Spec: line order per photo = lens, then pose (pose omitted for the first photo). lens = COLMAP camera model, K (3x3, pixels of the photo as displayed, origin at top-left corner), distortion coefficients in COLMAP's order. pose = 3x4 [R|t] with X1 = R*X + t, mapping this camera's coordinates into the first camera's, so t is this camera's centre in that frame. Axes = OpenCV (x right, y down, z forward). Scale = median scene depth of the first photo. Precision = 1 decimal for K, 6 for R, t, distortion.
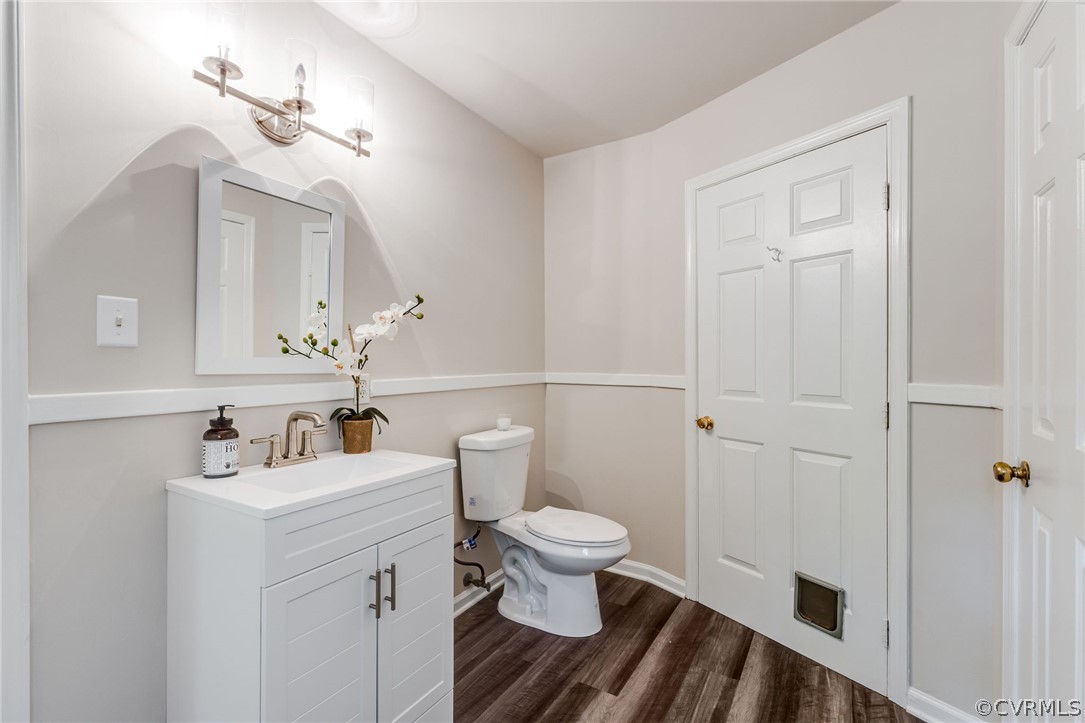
lens RADIAL K [[484.8, 0, 543.7], [0, 484.8, 360.8], [0, 0, 1]] dist [-0.001707, 0.000521]
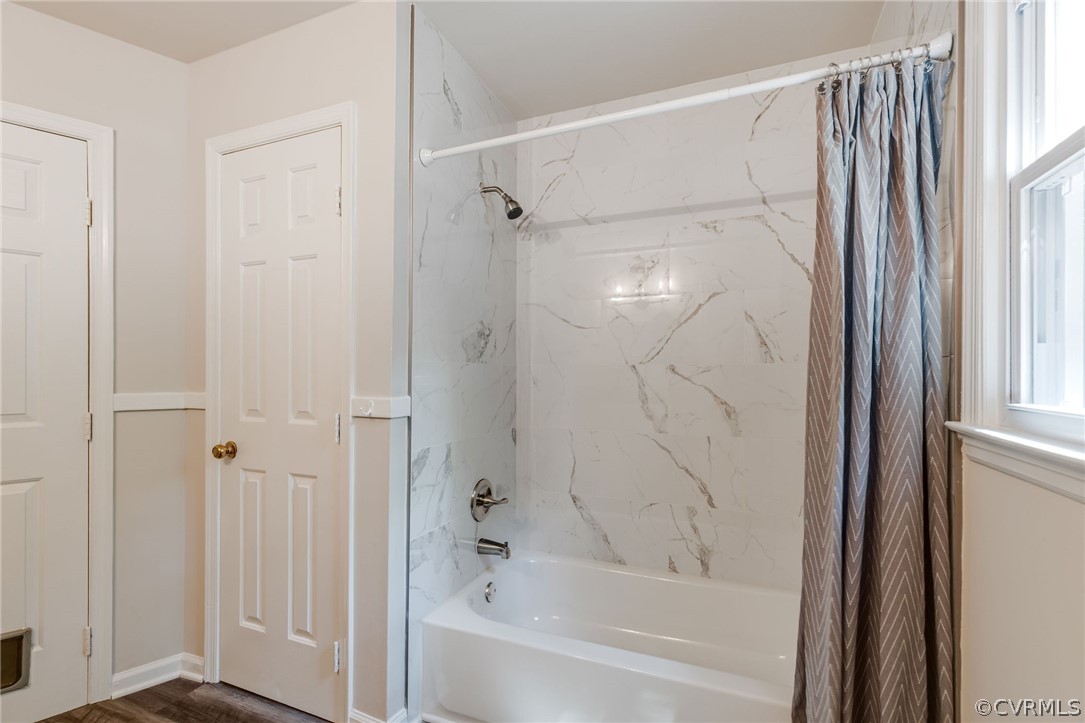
lens RADIAL K [[484.8, 0, 544.2], [0, 484.8, 370.1], [0, 0, 1]] dist [-0.001707, 0.000521]
pose [[-0.157709, 0.002801, 0.987482, -0.434044], [0.003993, 0.999990, -0.002199, -0.000686], [-0.987477, 0.003596, -0.157719, 0.204250]]
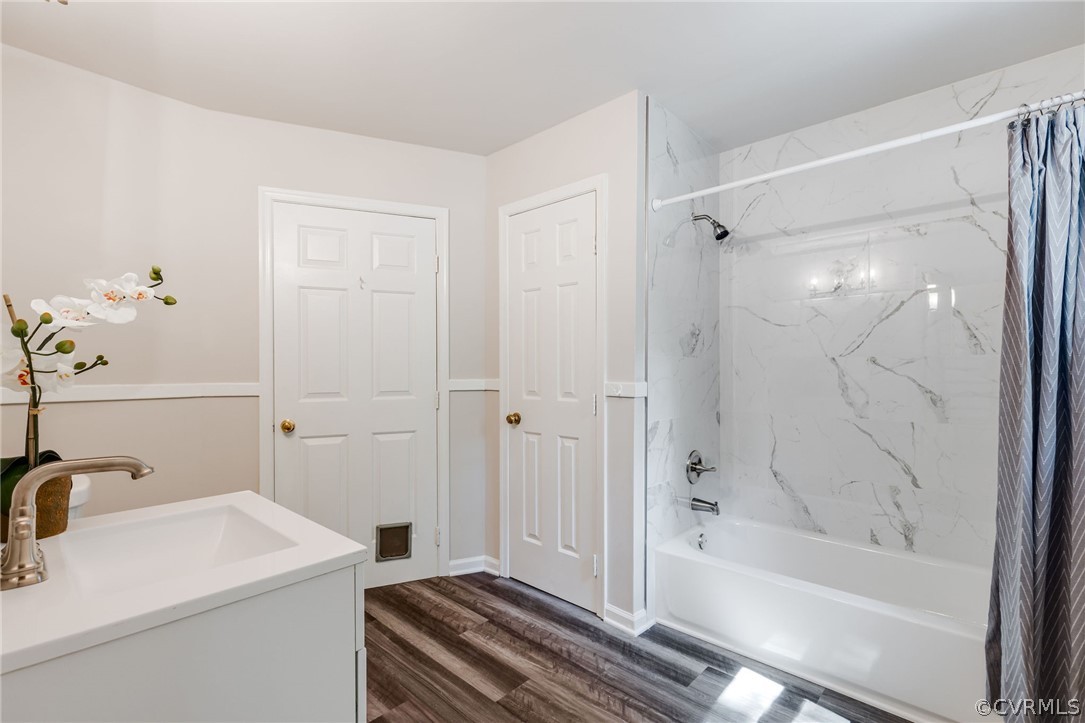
lens RADIAL K [[484.8, 0, 542.7], [0, 484.8, 363.5], [0, 0, 1]] dist [-0.001707, 0.000521]
pose [[0.195412, 0.004206, 0.980712, -0.771642], [0.007985, 0.999951, -0.005880, 0.002954], [-0.980689, 0.008980, 0.195369, 0.328914]]
